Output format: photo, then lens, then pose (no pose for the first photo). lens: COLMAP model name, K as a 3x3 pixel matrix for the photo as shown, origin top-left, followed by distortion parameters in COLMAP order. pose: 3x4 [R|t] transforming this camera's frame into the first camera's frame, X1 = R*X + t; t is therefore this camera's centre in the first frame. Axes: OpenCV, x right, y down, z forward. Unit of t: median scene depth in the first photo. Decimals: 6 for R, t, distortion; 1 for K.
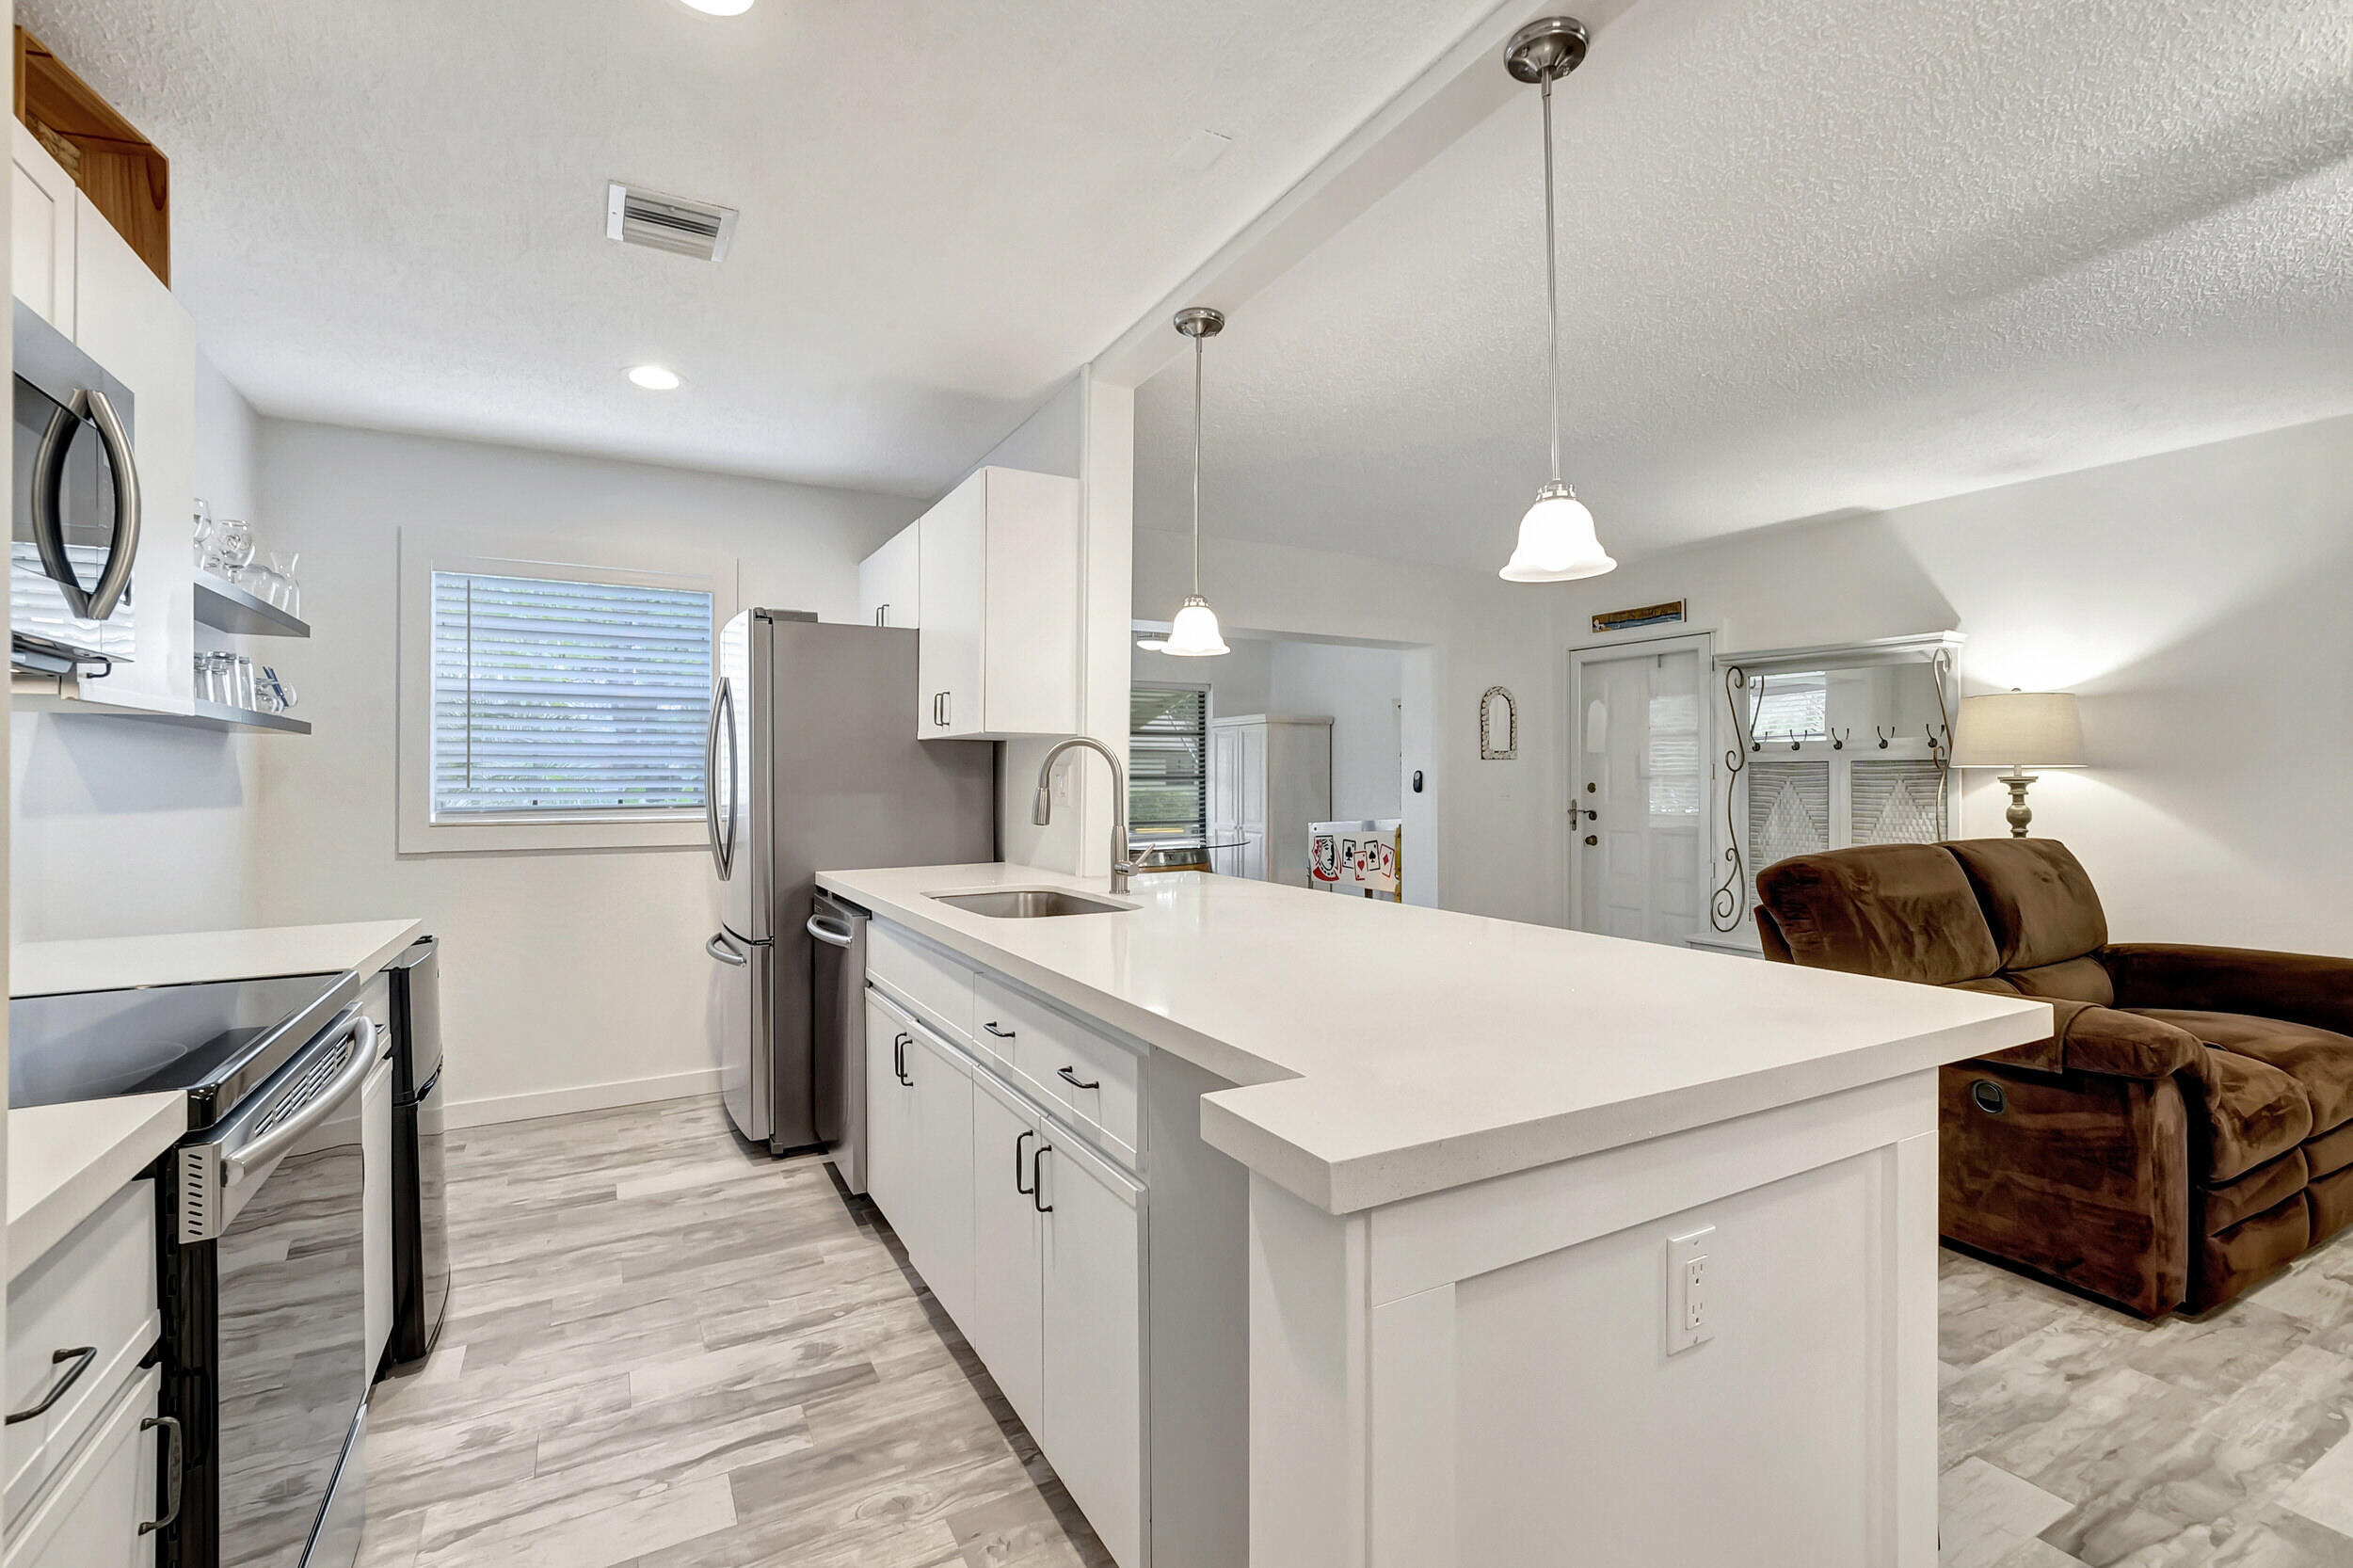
lens RADIAL K [[1042.6, 0, 1168.6], [0, 1042.6, 775.0], [0, 0, 1]] dist [-0.008323, 0.003908]
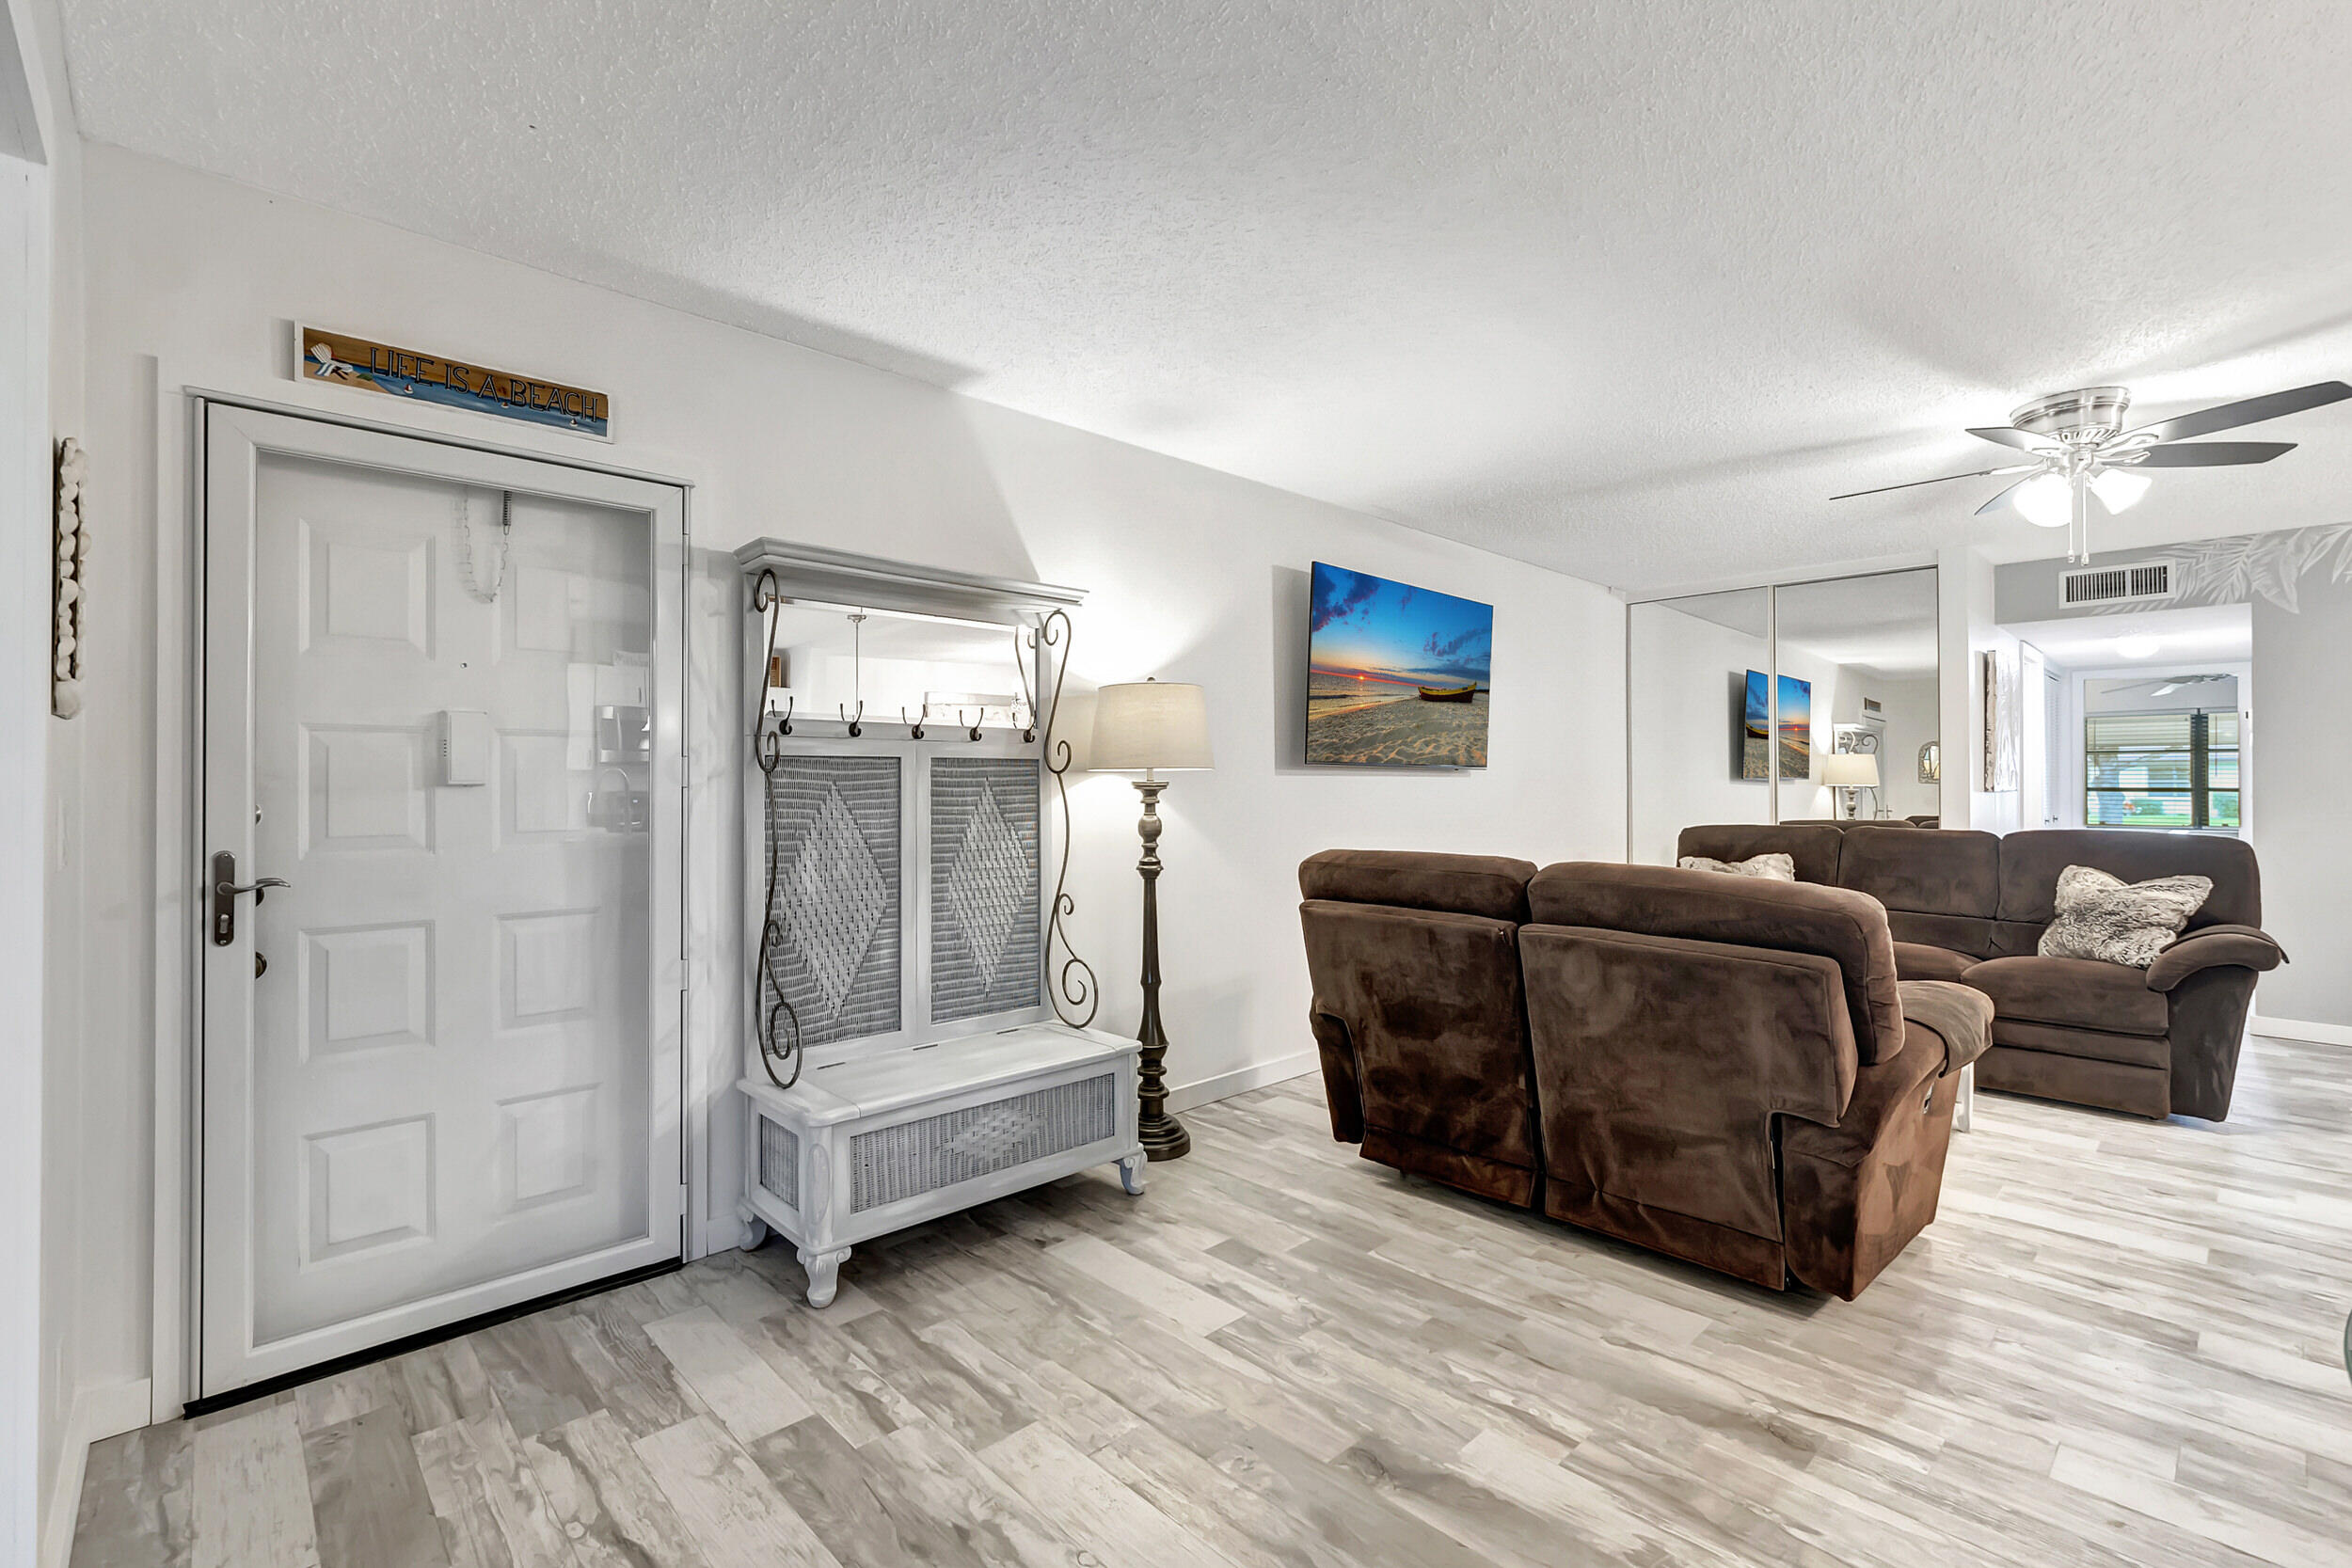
lens RADIAL K [[1042.1, 0, 1169.7], [0, 1042.1, 779.5], [0, 0, 1]] dist [-0.008323, 0.003908]
pose [[-0.247134, 0.005363, 0.968966, -0.009203], [-0.000726, 0.999983, -0.005719, 0.004140], [-0.968981, -0.002117, -0.247126, 1.188165]]
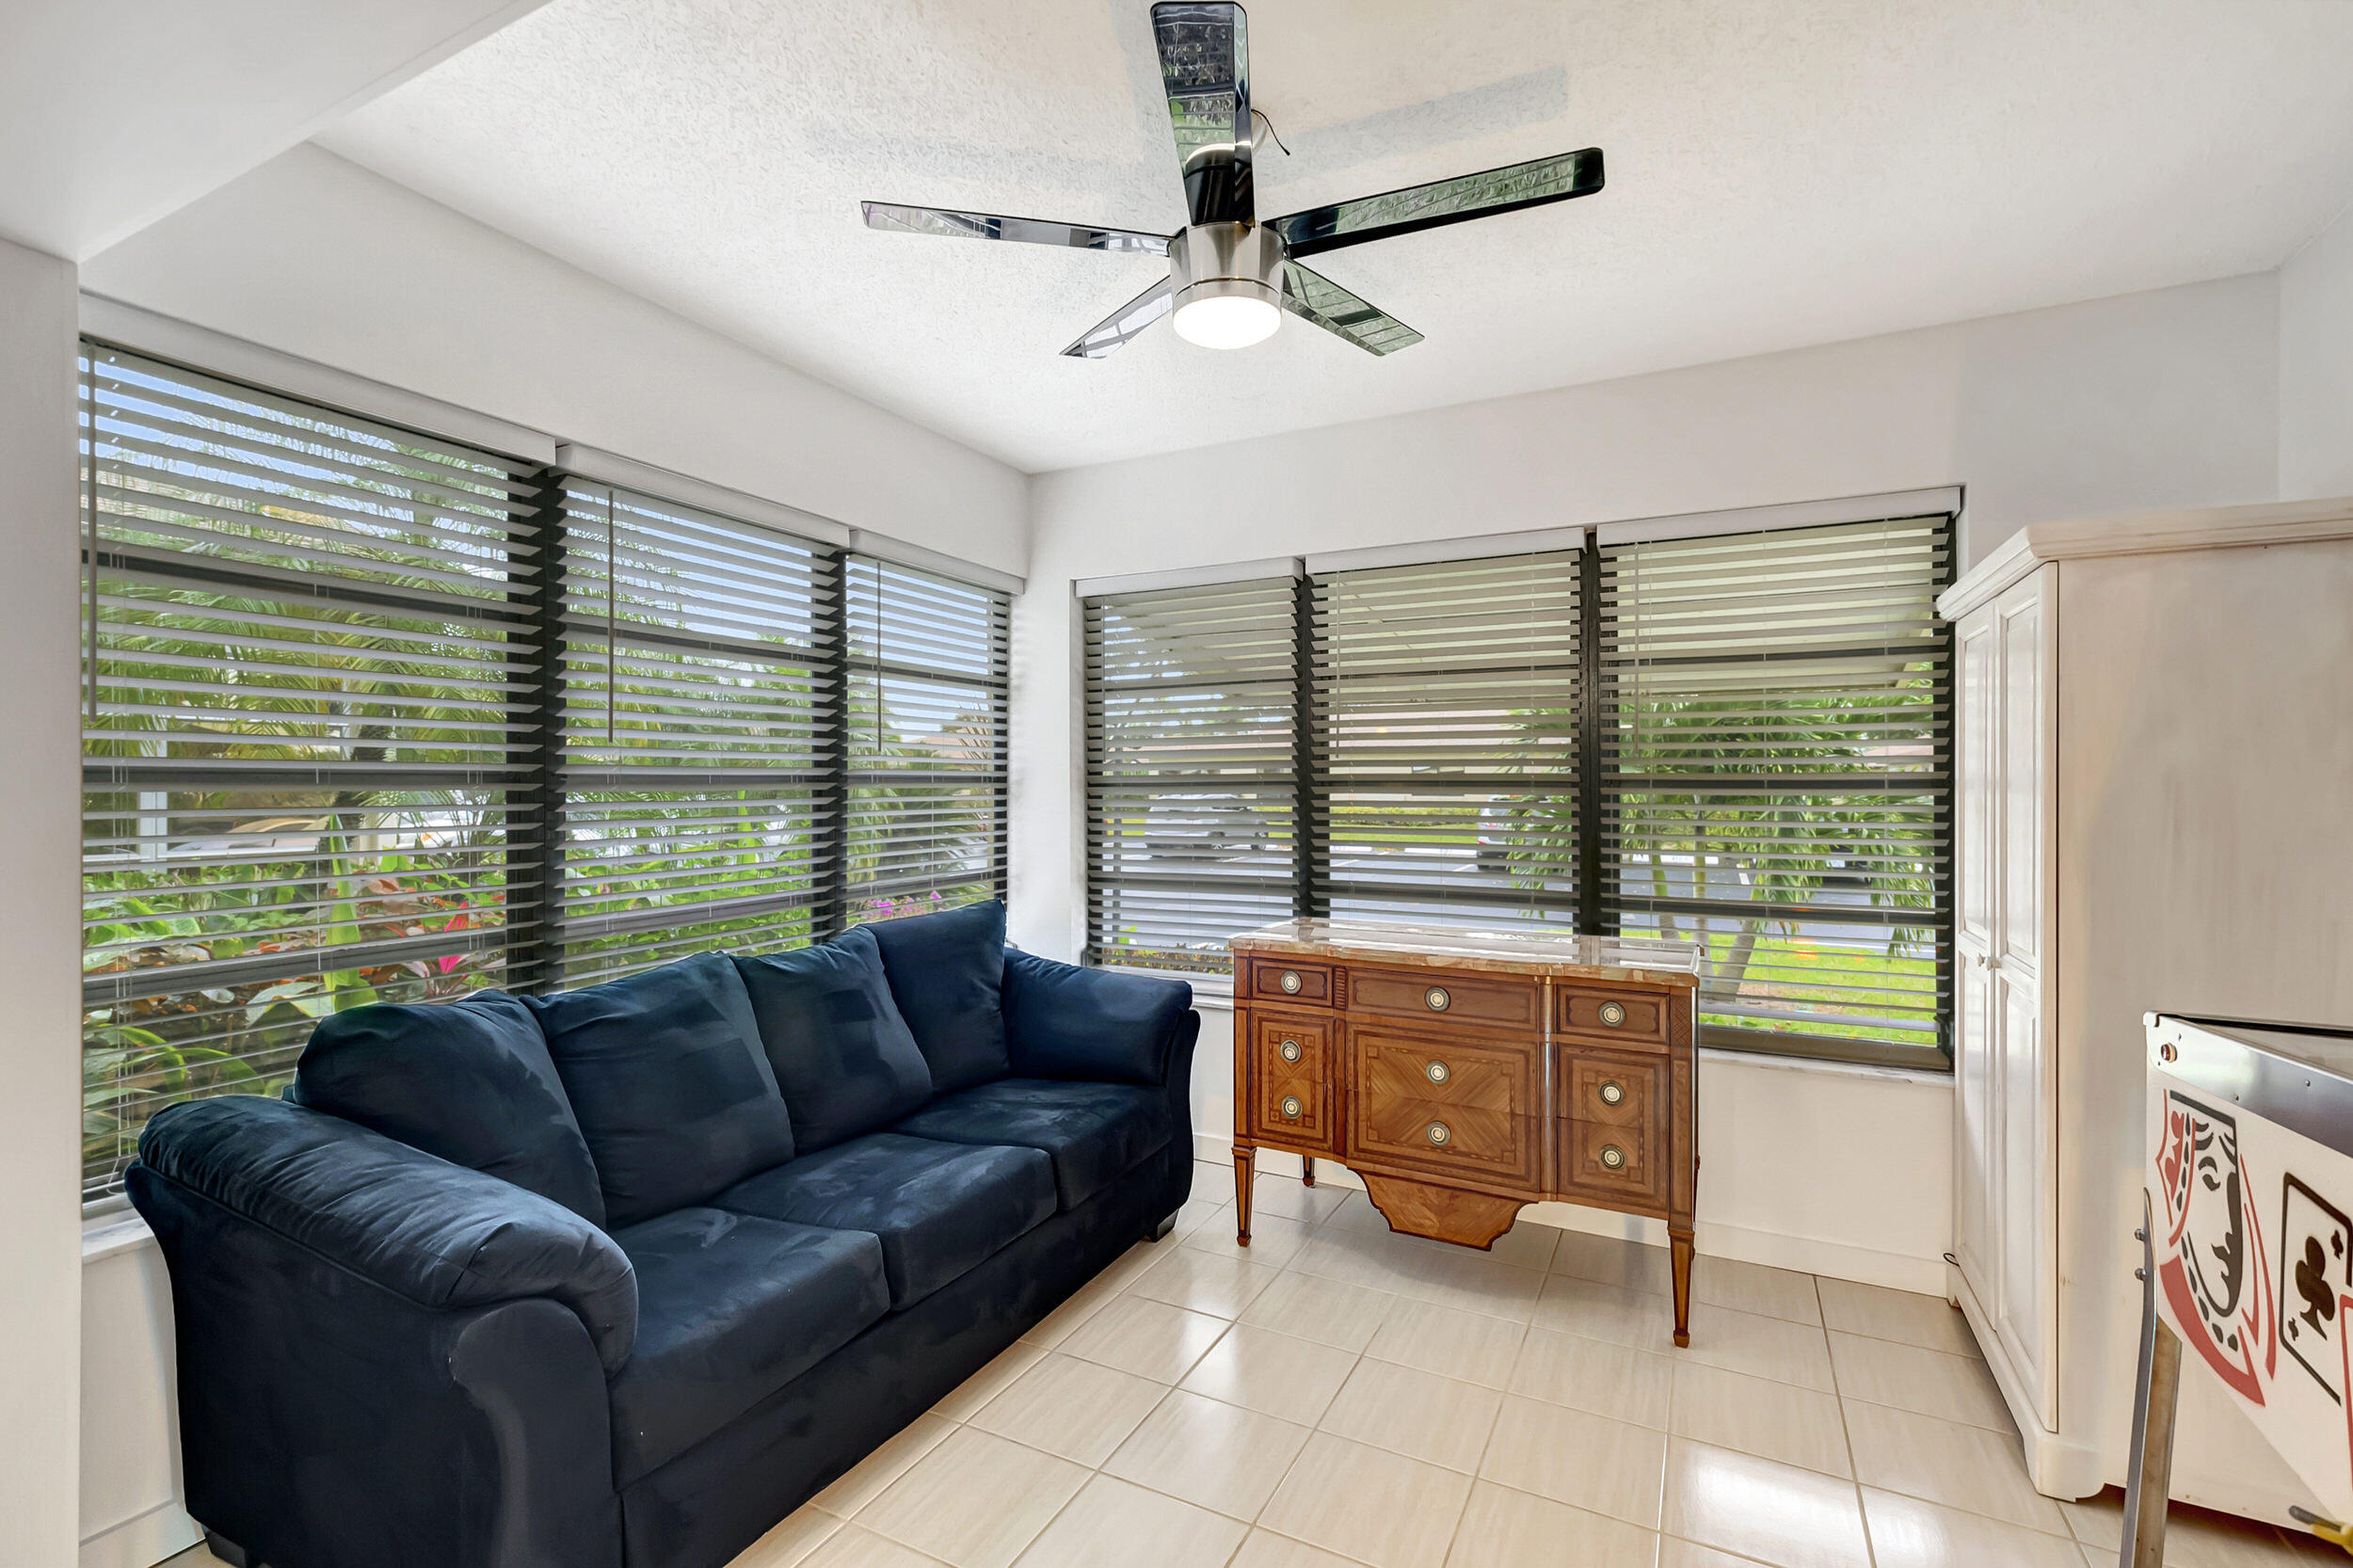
lens RADIAL K [[1042.6, 0, 1155.9], [0, 1042.6, 777.6], [0, 0, 1]] dist [-0.008323, 0.003908]
pose [[0.546906, -0.003518, -0.837187, 0.357419], [-0.001181, 0.999987, -0.004974, 0.005468], [0.837193, 0.003709, 0.546894, 1.335051]]
